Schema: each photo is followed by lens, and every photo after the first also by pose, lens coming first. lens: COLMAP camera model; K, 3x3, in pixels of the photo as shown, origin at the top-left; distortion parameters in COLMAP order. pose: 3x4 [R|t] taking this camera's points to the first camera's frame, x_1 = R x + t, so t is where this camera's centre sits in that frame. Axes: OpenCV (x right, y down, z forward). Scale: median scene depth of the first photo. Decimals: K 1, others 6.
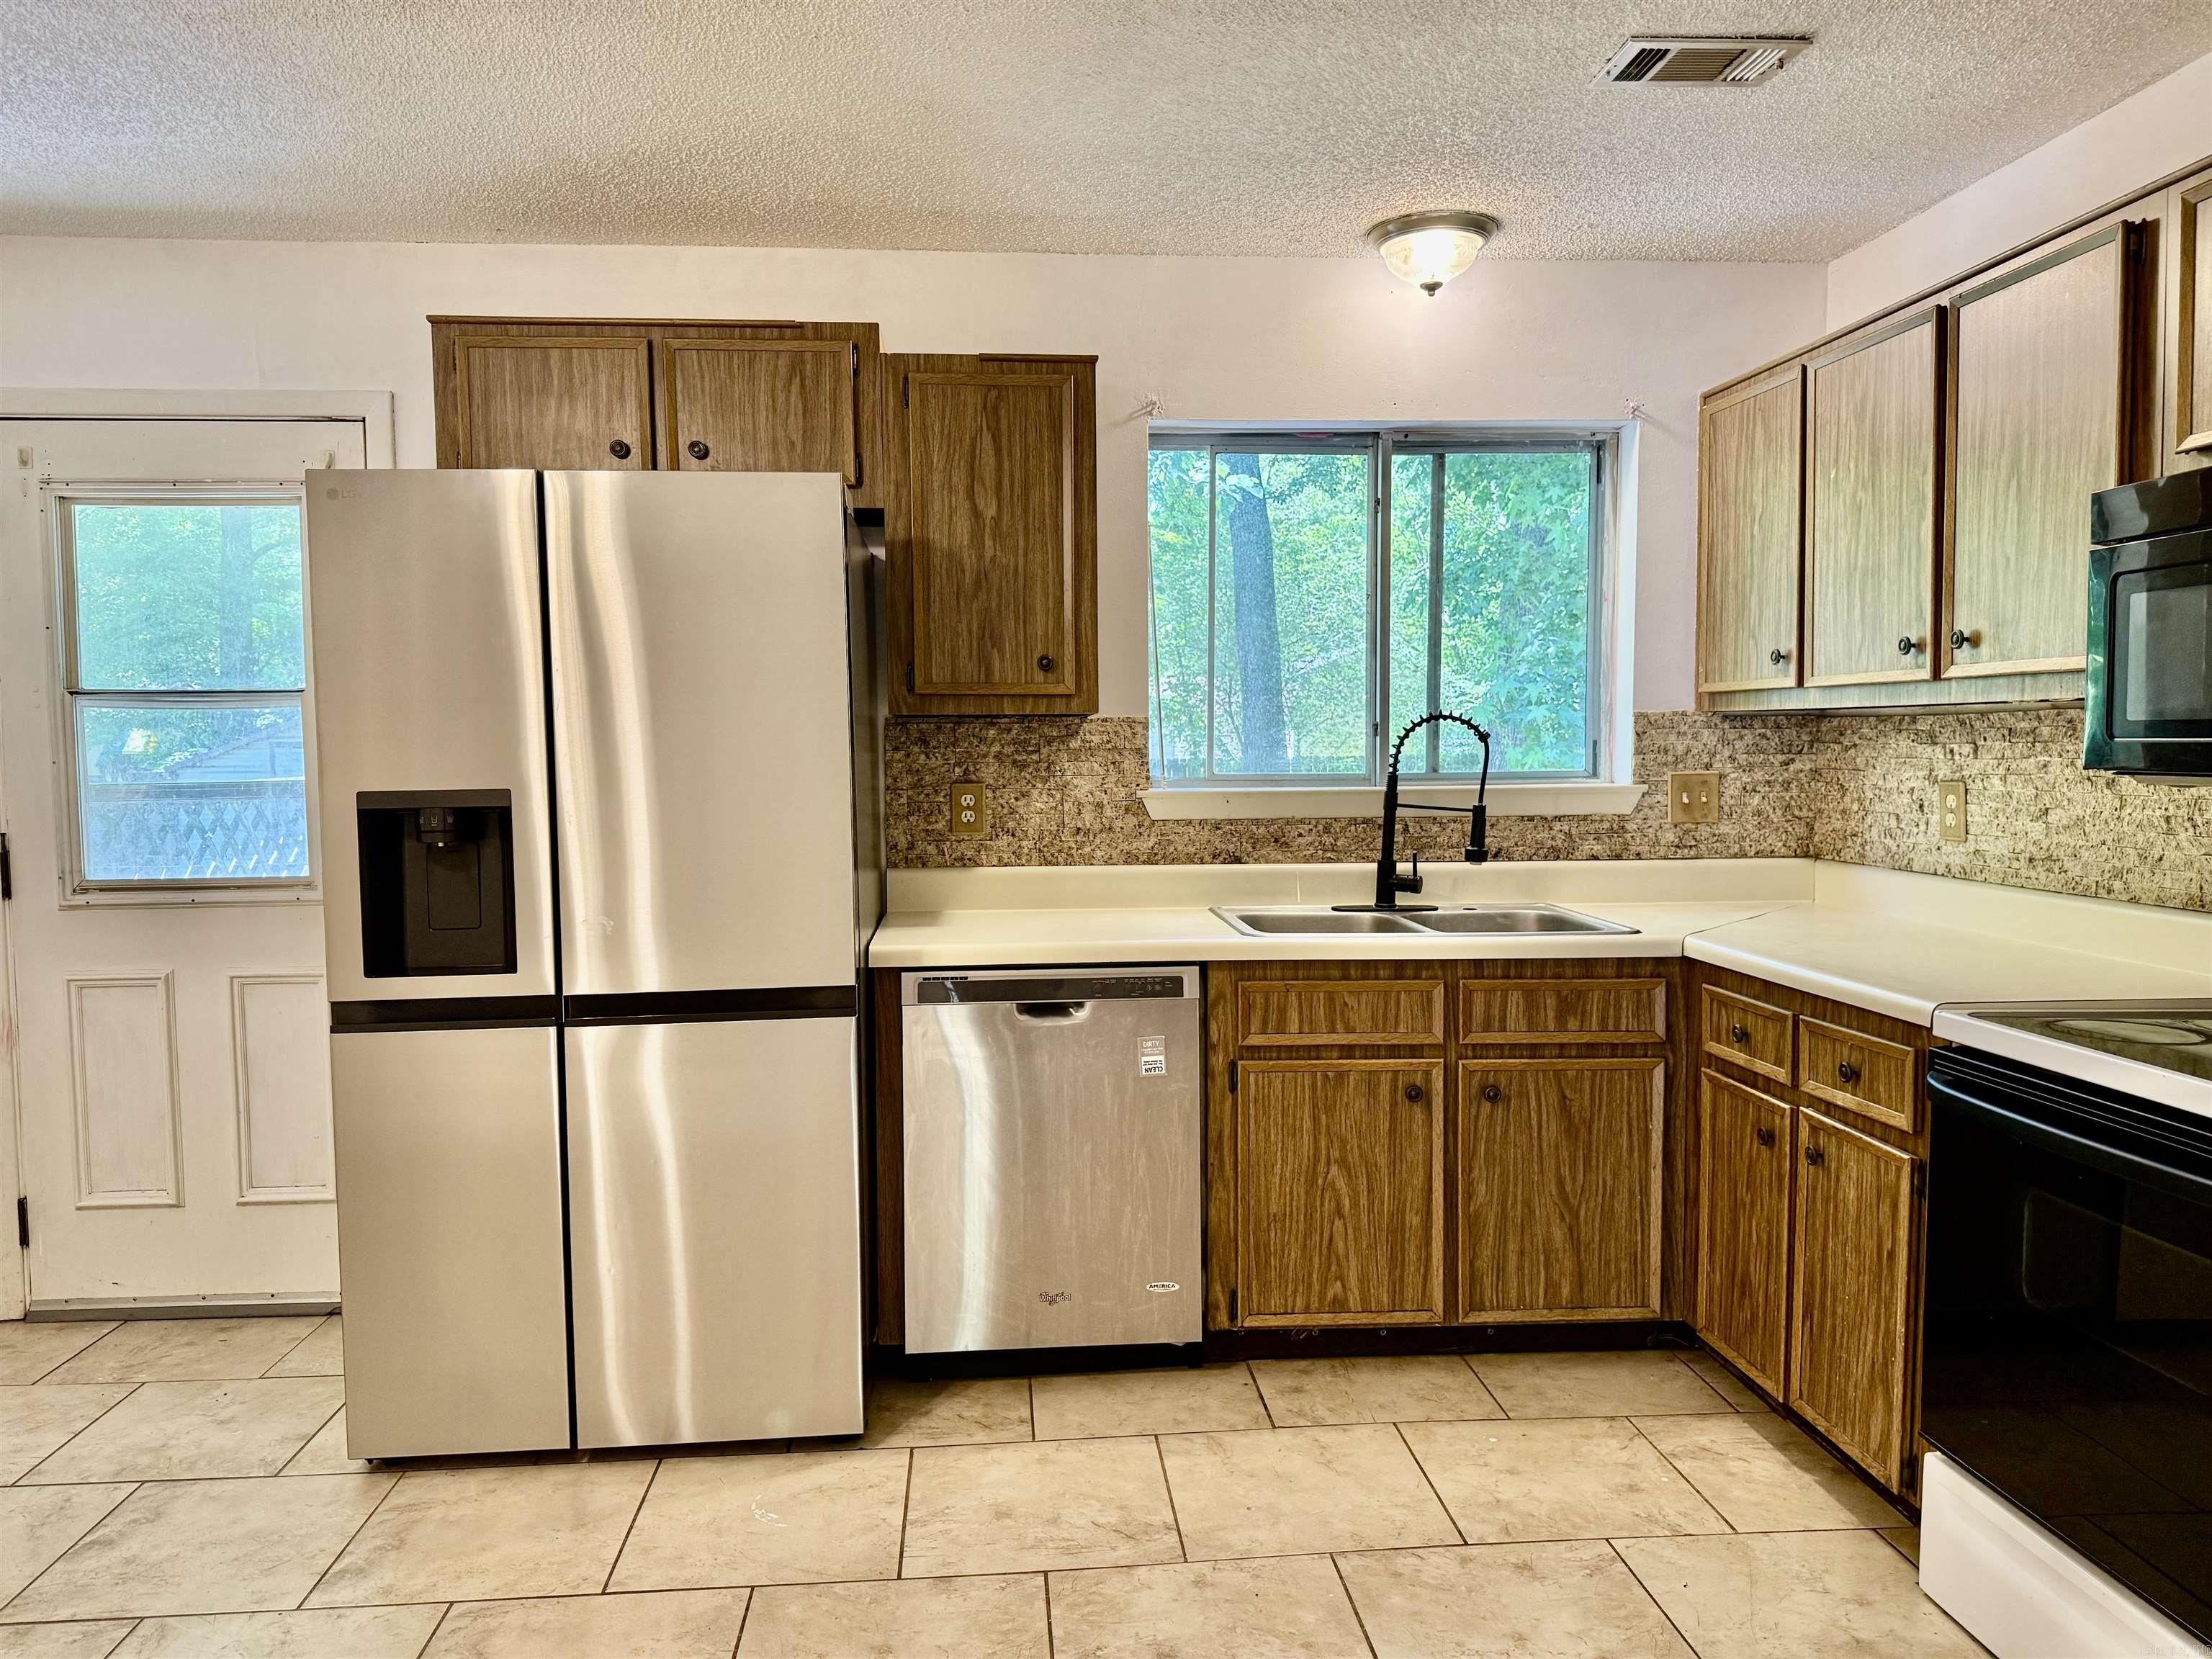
lens RADIAL K [[1575.8, 0, 1106.0], [0, 1575.8, 829.5], [0, 0, 1]] dist [0.174725, -0.295589]
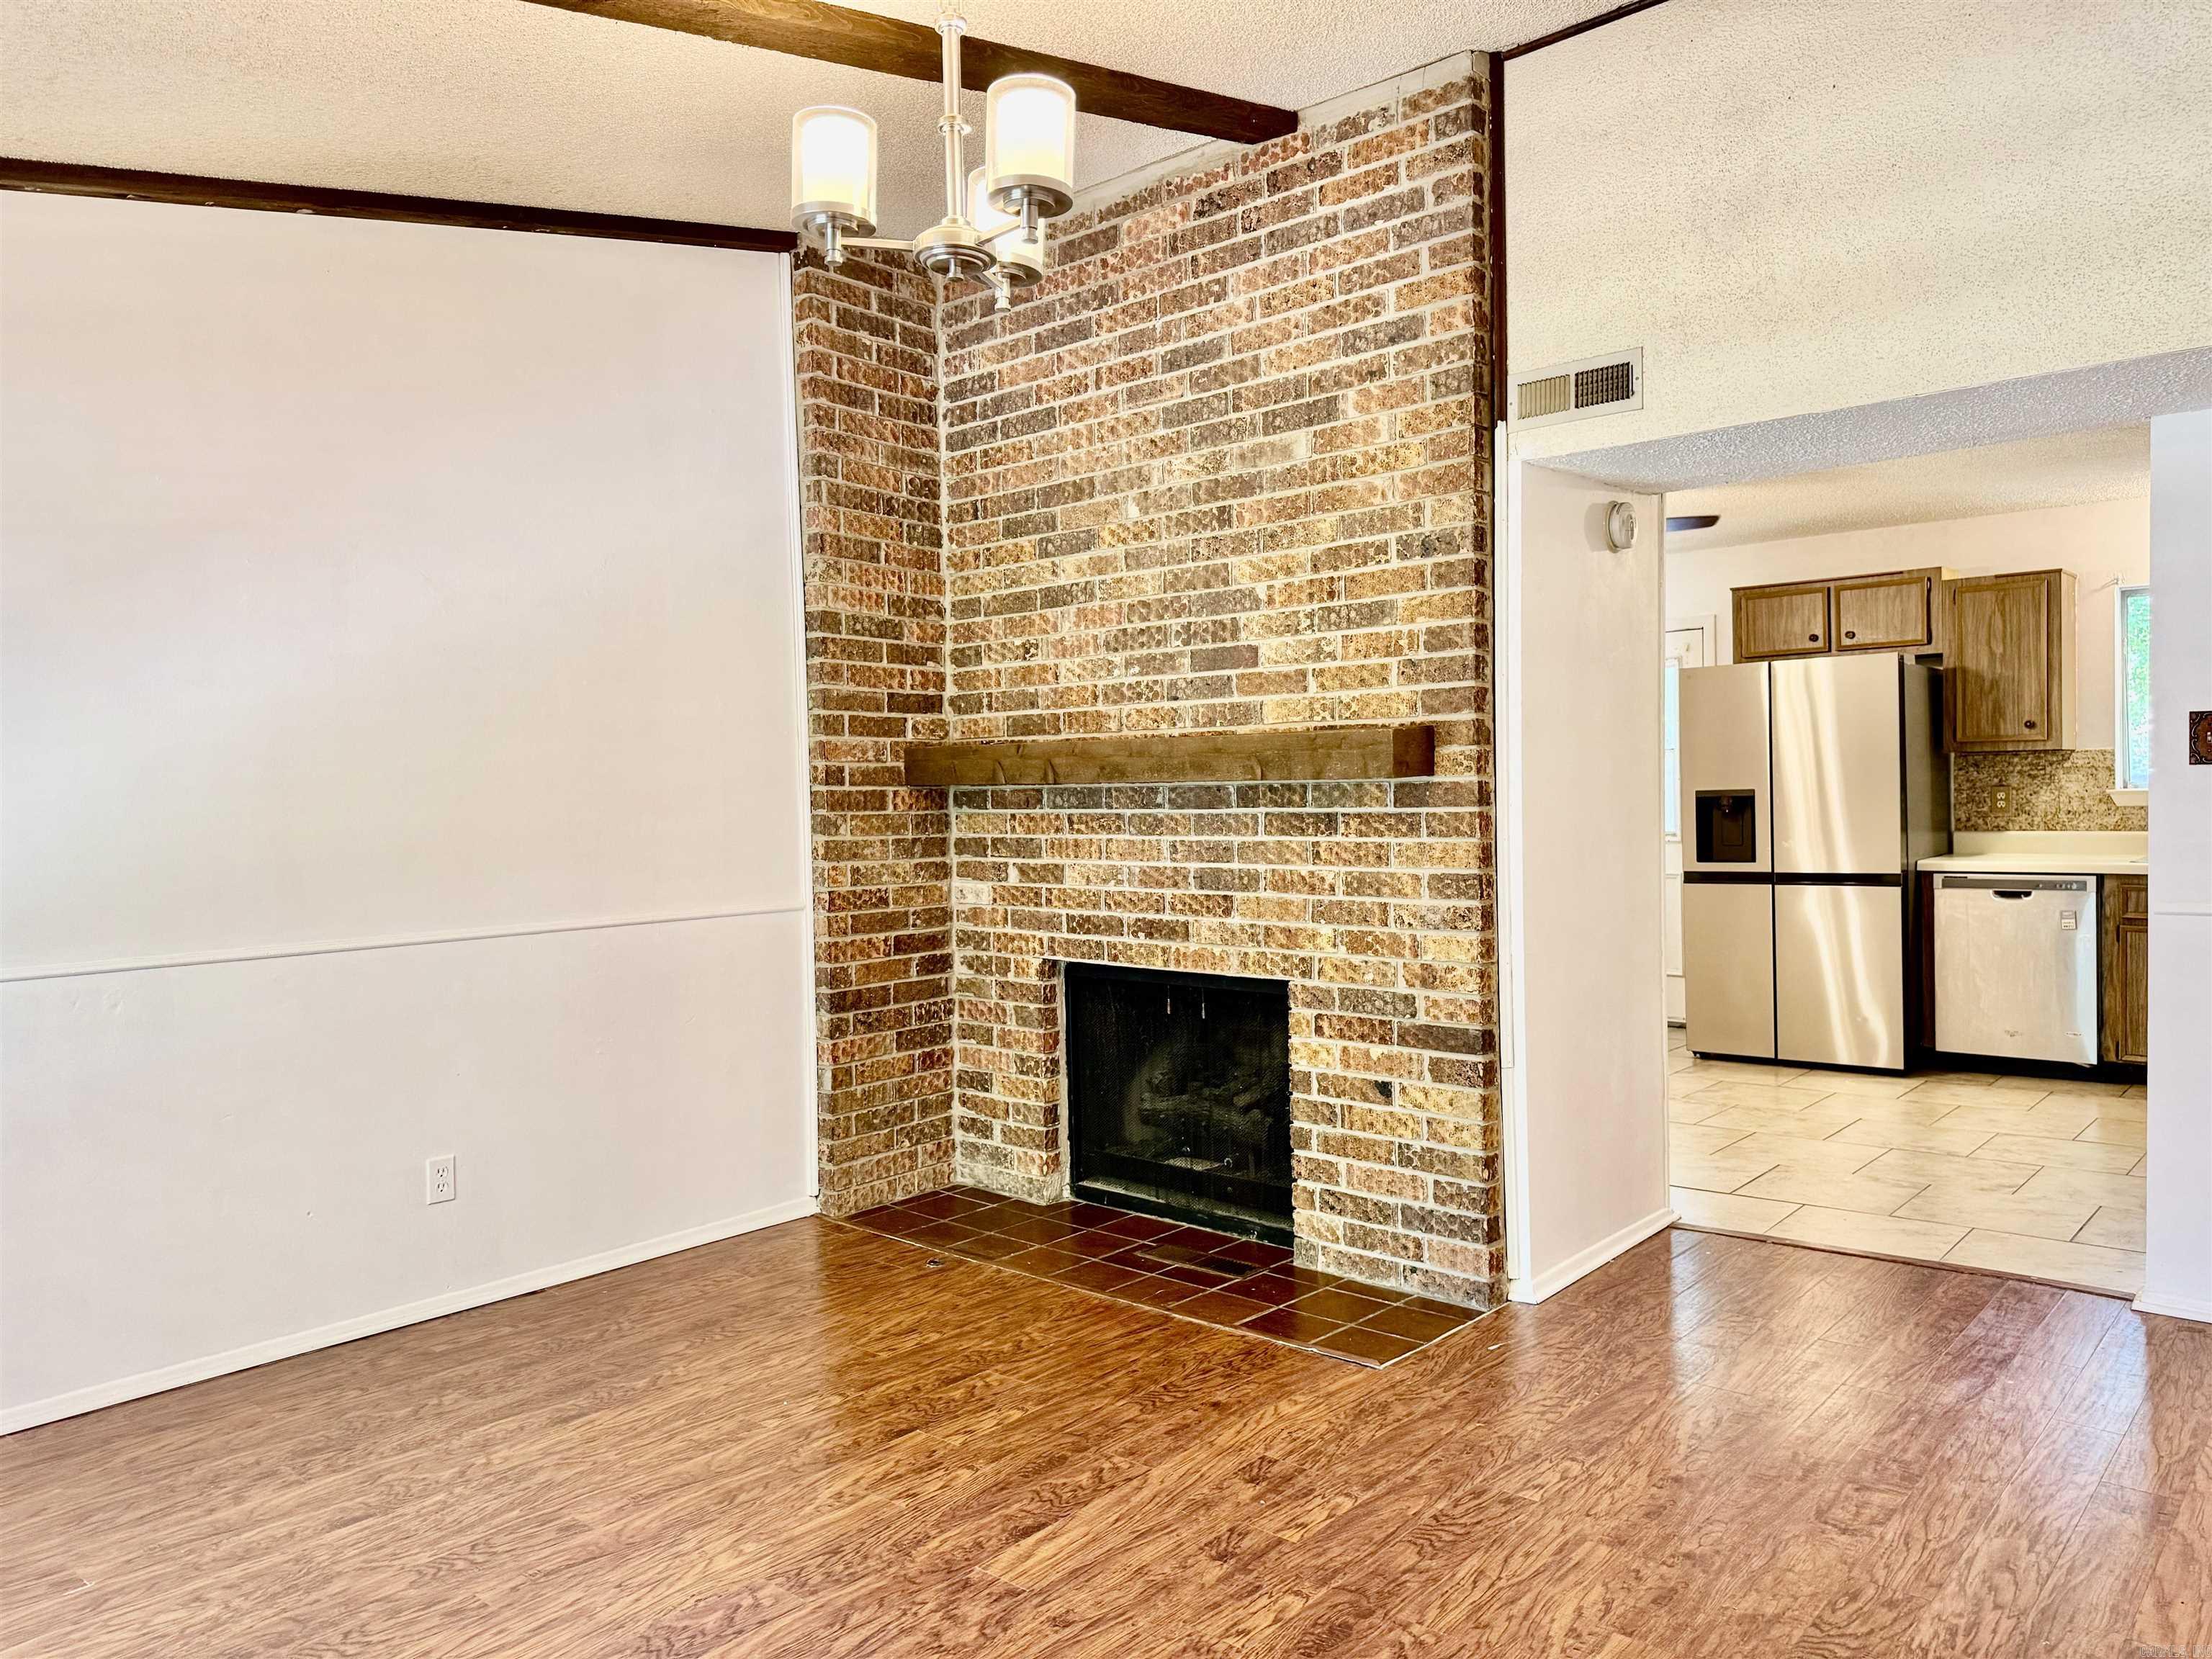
lens RADIAL K [[1550.2, 0, 1106.0], [0, 1550.2, 829.5], [0, 0, 1]] dist [0.001647, 0.000218]
pose [[0.692499, 0.012795, -0.721305, 0.591433], [-0.023595, 0.999709, -0.004920, 0.065495], [0.721033, 0.020426, 0.692600, -1.228880]]
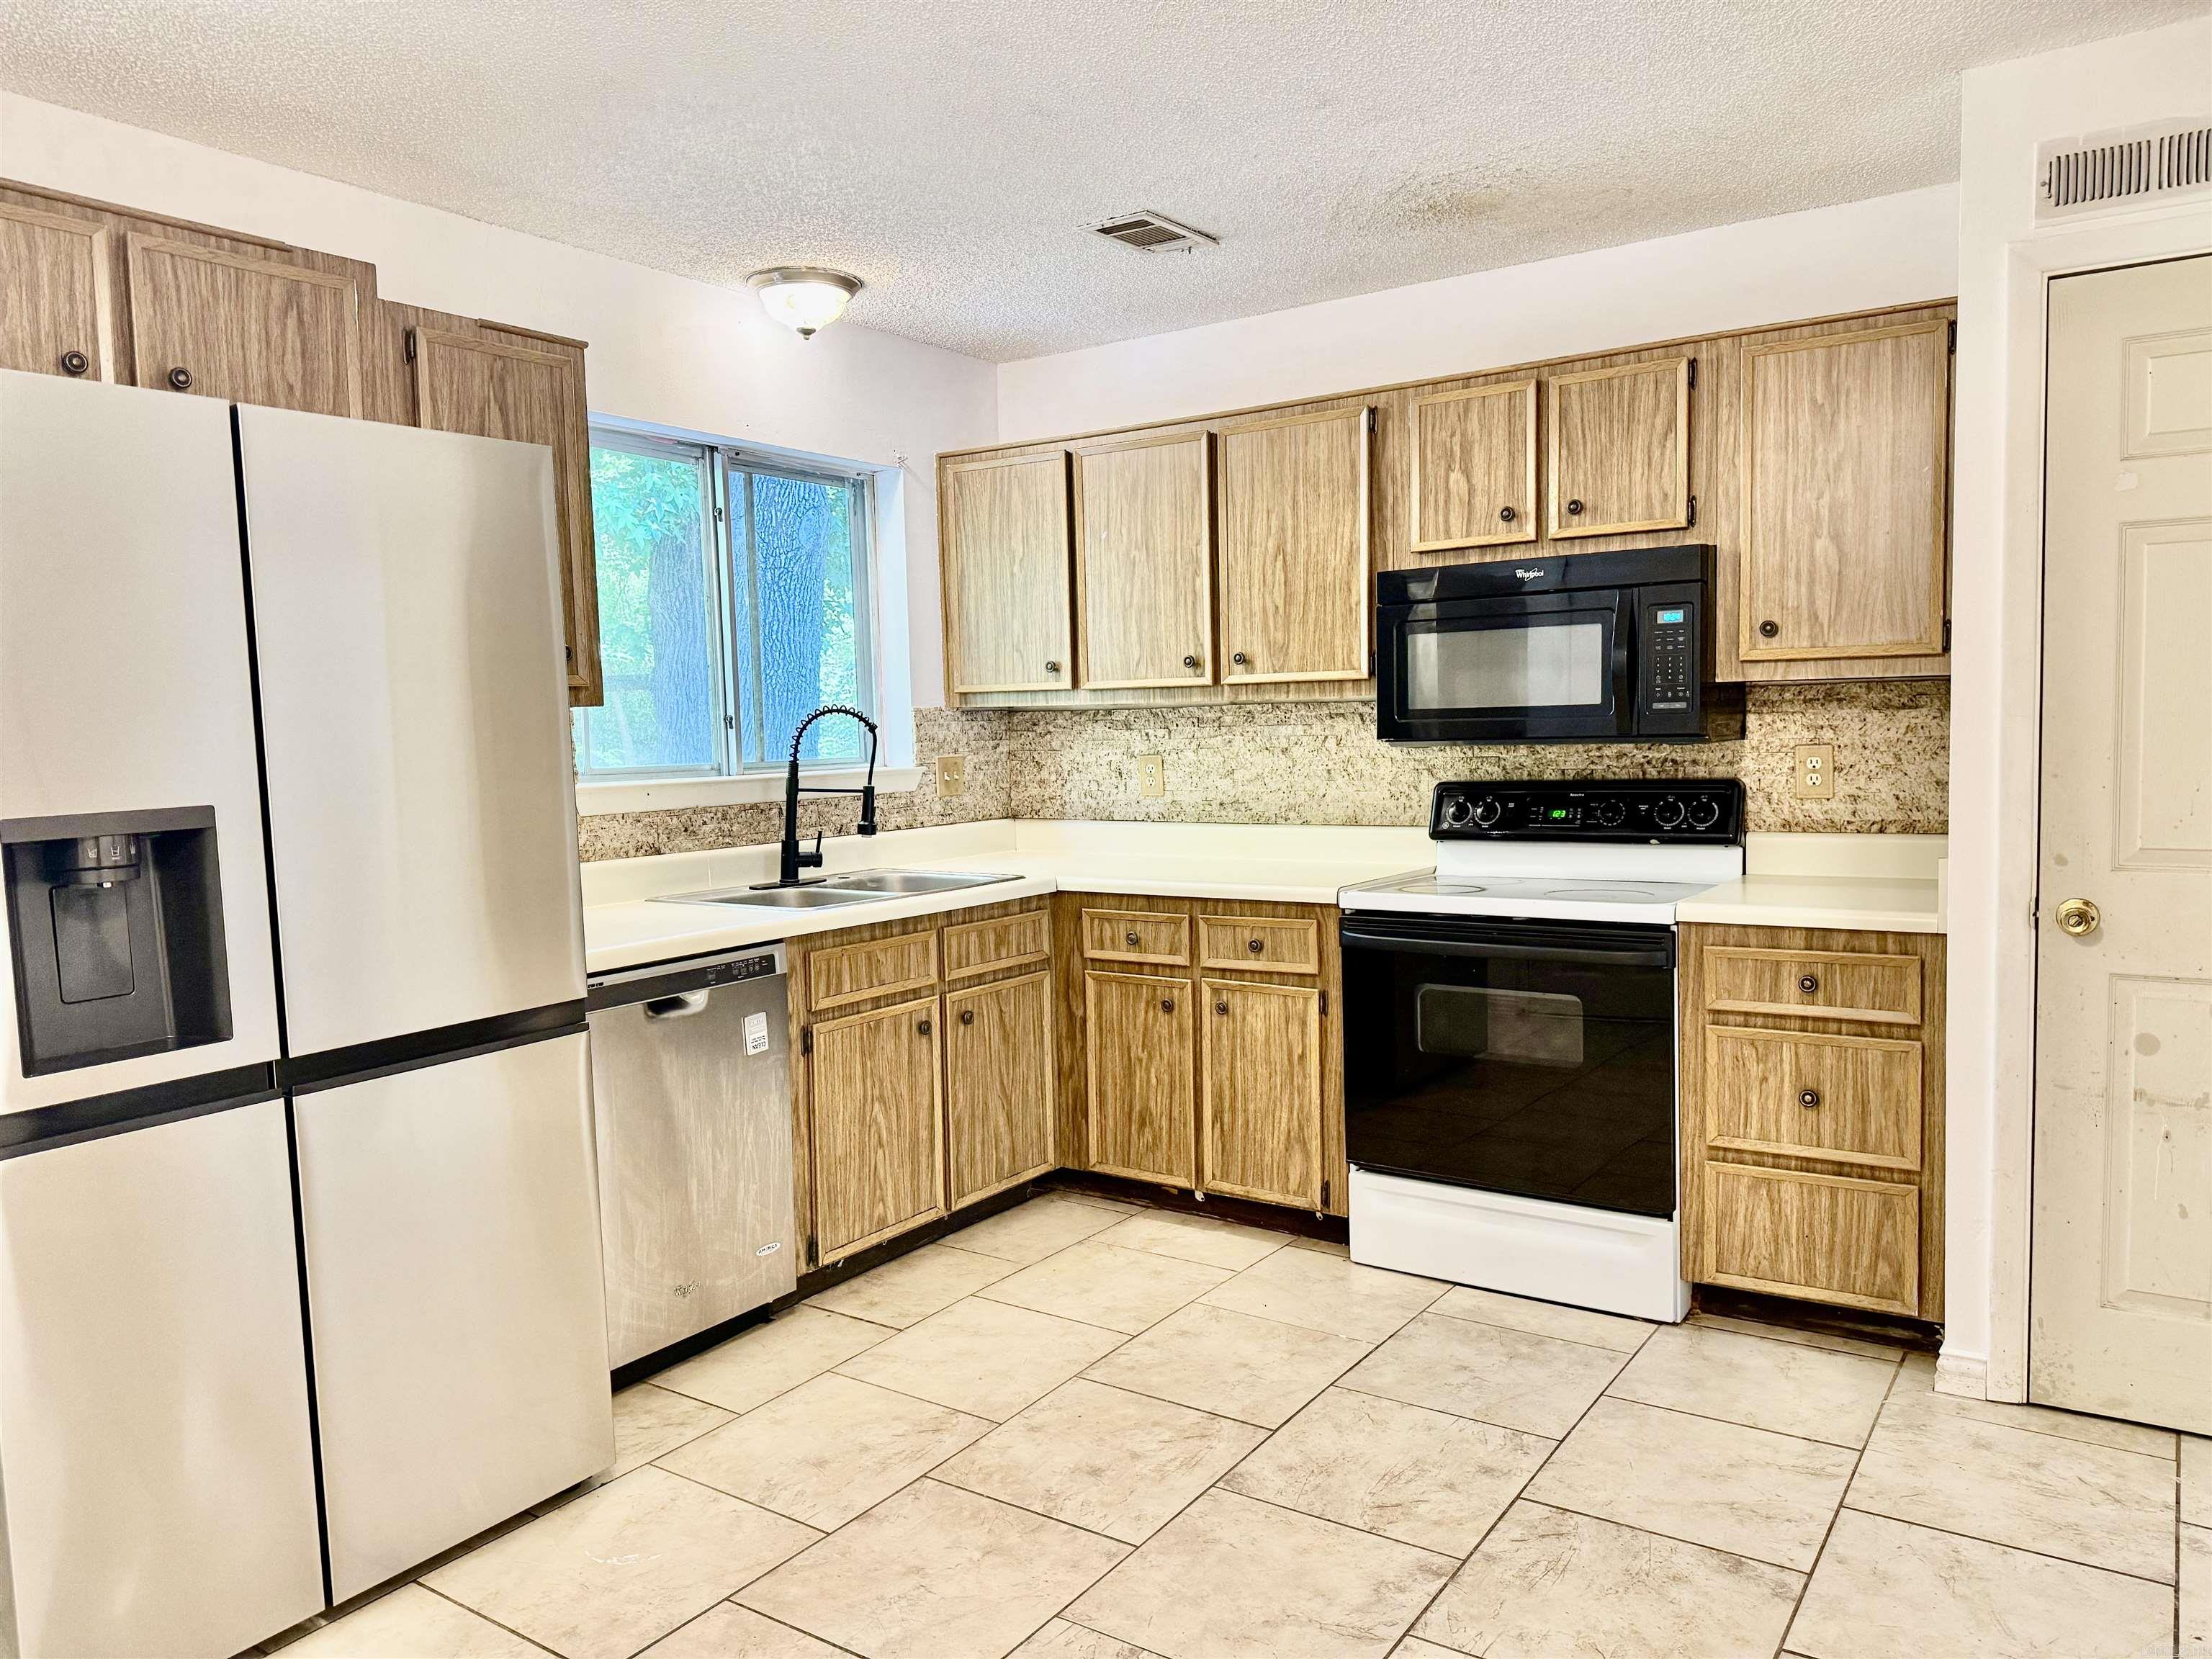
lens RADIAL K [[1575.8, 0, 1106.0], [0, 1575.8, 829.5], [0, 0, 1]] dist [0.174725, -0.295589]
pose [[0.625555, -0.063096, 0.777625, -0.624688], [0.063525, 0.997534, 0.029836, -0.008158], [-0.777590, 0.030734, 0.628021, 0.148295]]
